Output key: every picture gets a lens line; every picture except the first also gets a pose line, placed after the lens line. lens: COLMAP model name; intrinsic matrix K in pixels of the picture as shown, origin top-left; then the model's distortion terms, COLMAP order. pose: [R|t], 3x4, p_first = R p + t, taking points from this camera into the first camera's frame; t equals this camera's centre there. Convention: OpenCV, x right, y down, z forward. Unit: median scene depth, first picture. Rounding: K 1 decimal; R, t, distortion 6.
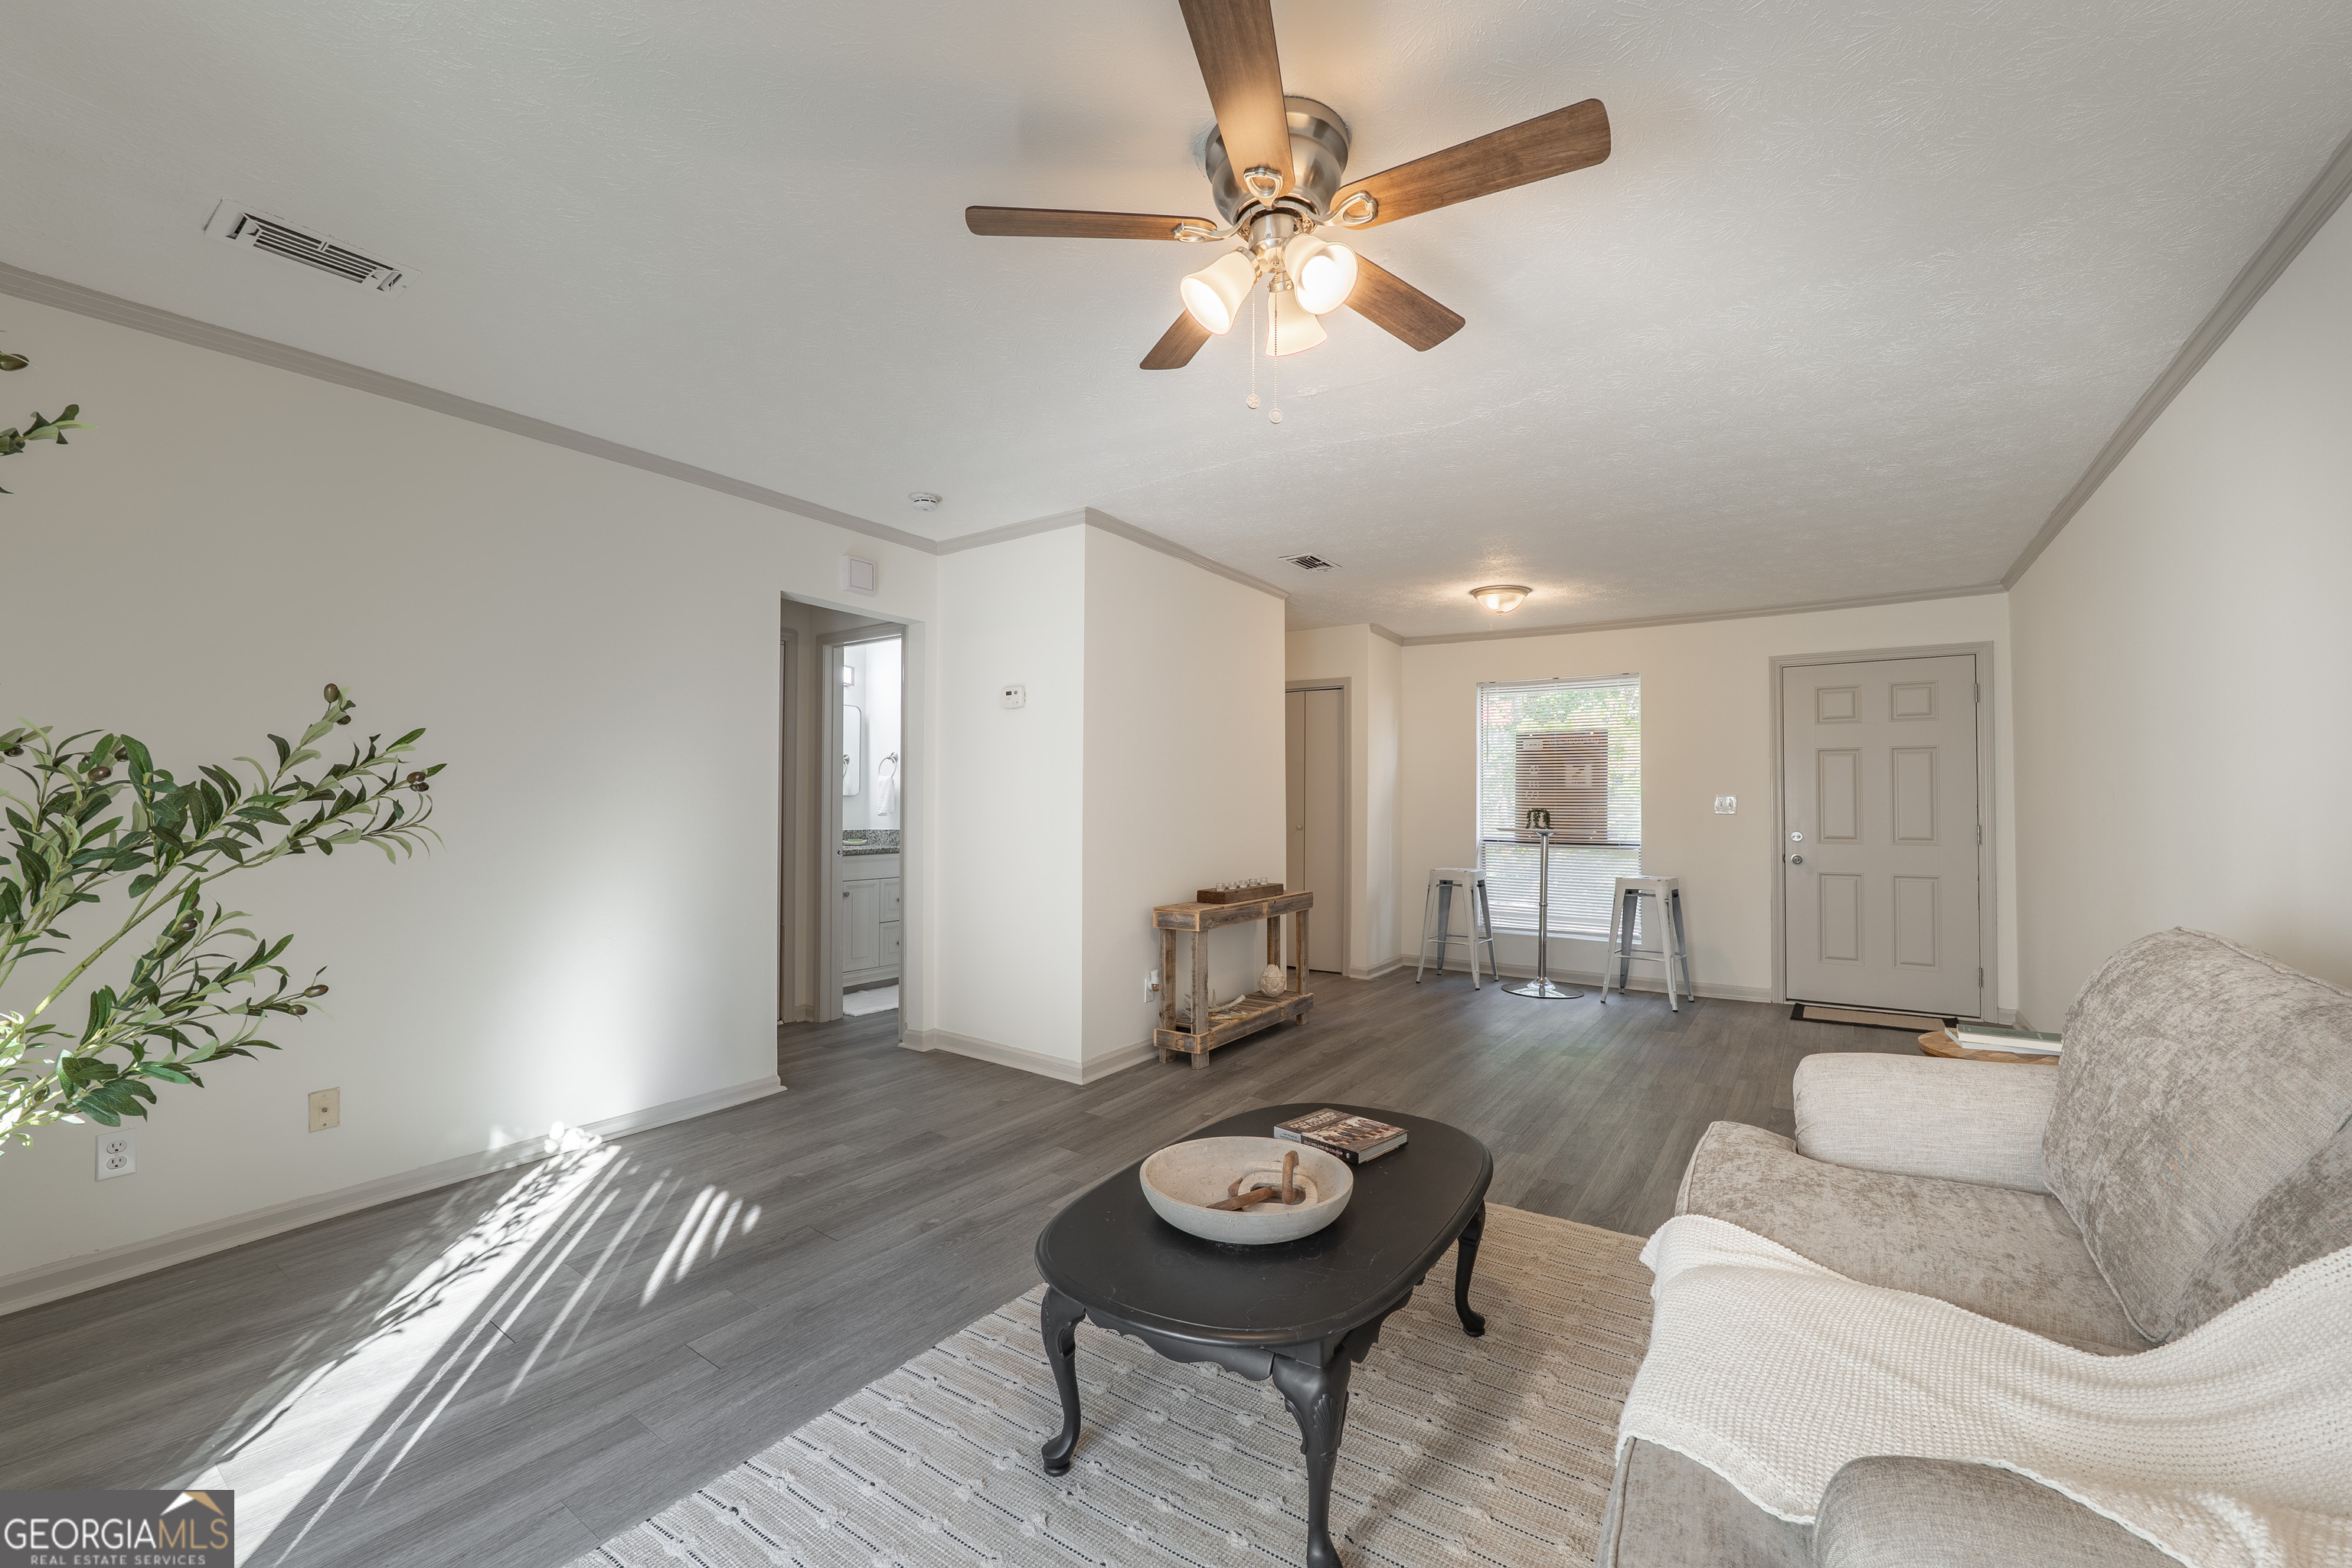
lens RADIAL K [[958.7, 0, 1146.6], [0, 958.7, 785.3], [0, 0, 1]] dist [-0.001890, -0.000038]
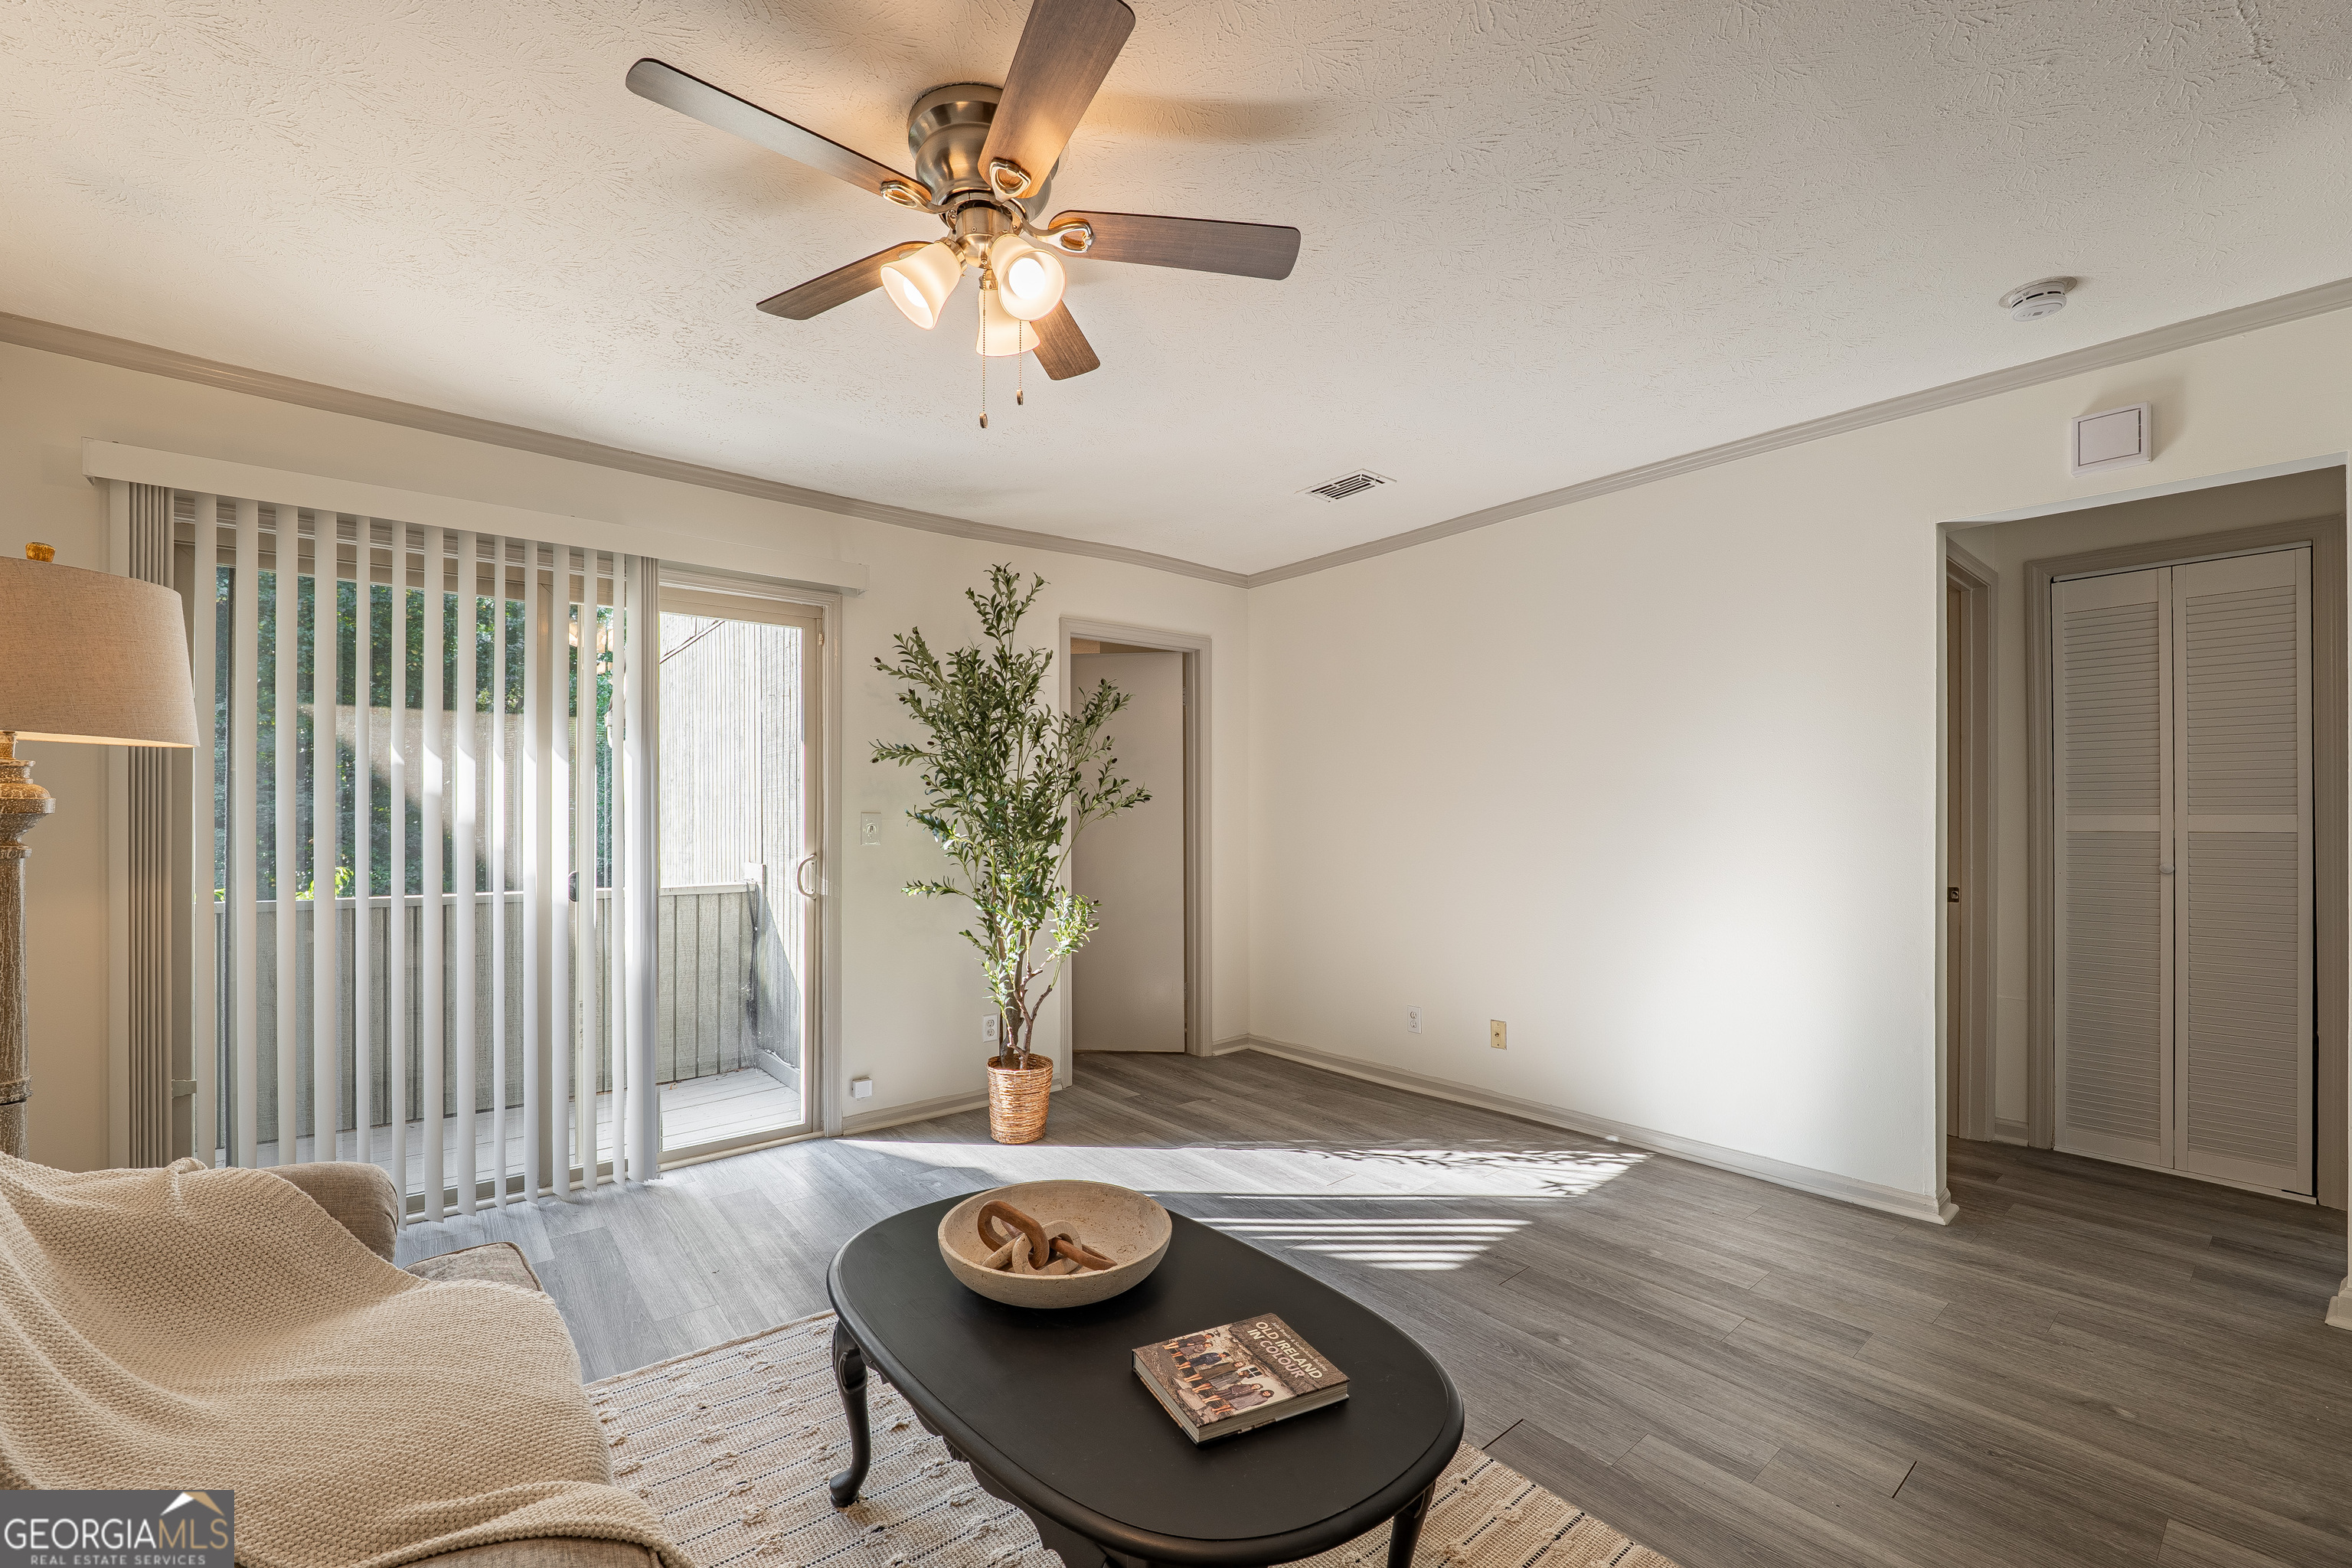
lens RADIAL K [[975.1, 0, 1167.0], [0, 975.1, 827.3], [0, 0, 1]] dist [-0.028398, -0.000077]
pose [[-0.277400, -0.008560, -0.960716, 0.325879], [0.015782, 0.999785, -0.013465, 0.015894], [0.960625, -0.018897, -0.277205, 0.469207]]
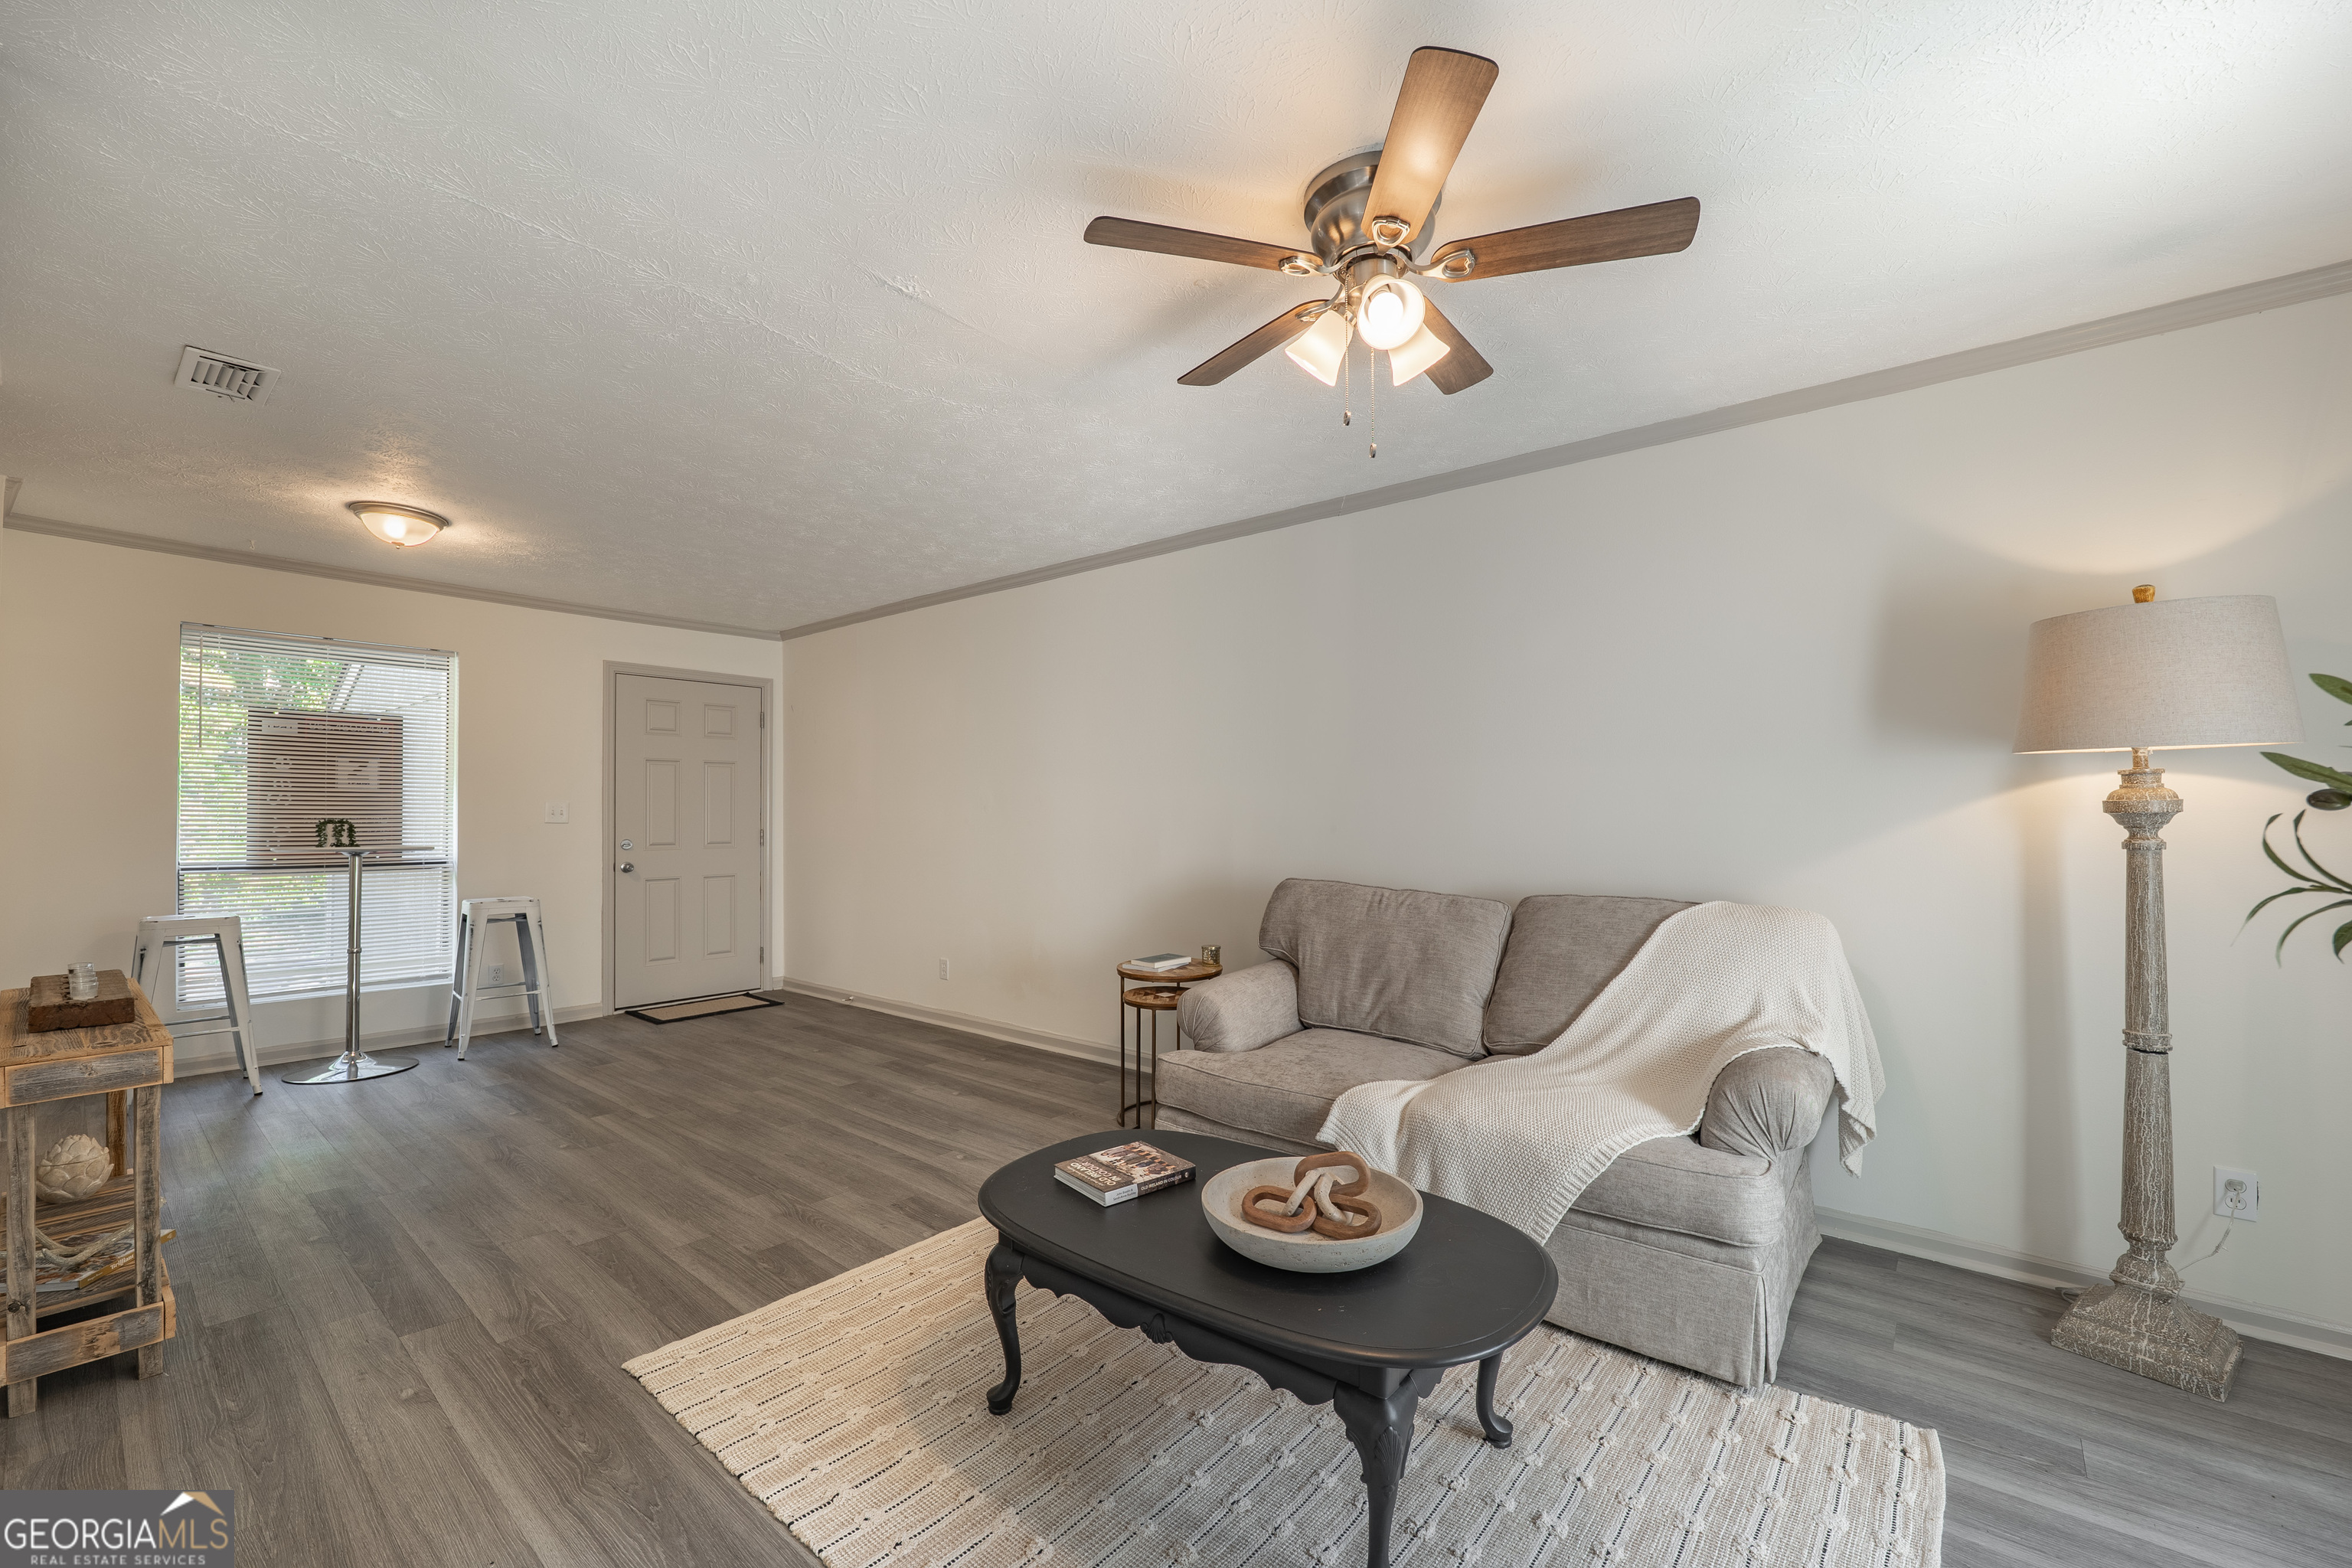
lens RADIAL K [[966.8, 0, 1187.5], [0, 966.8, 794.1], [0, 0, 1]] dist [-0.001746, -0.000346]
pose [[0.084125, 0.016762, 0.996314, -0.302635], [-0.019087, 0.999702, -0.015207, 0.005498], [-0.996272, -0.017738, 0.084420, 0.360714]]
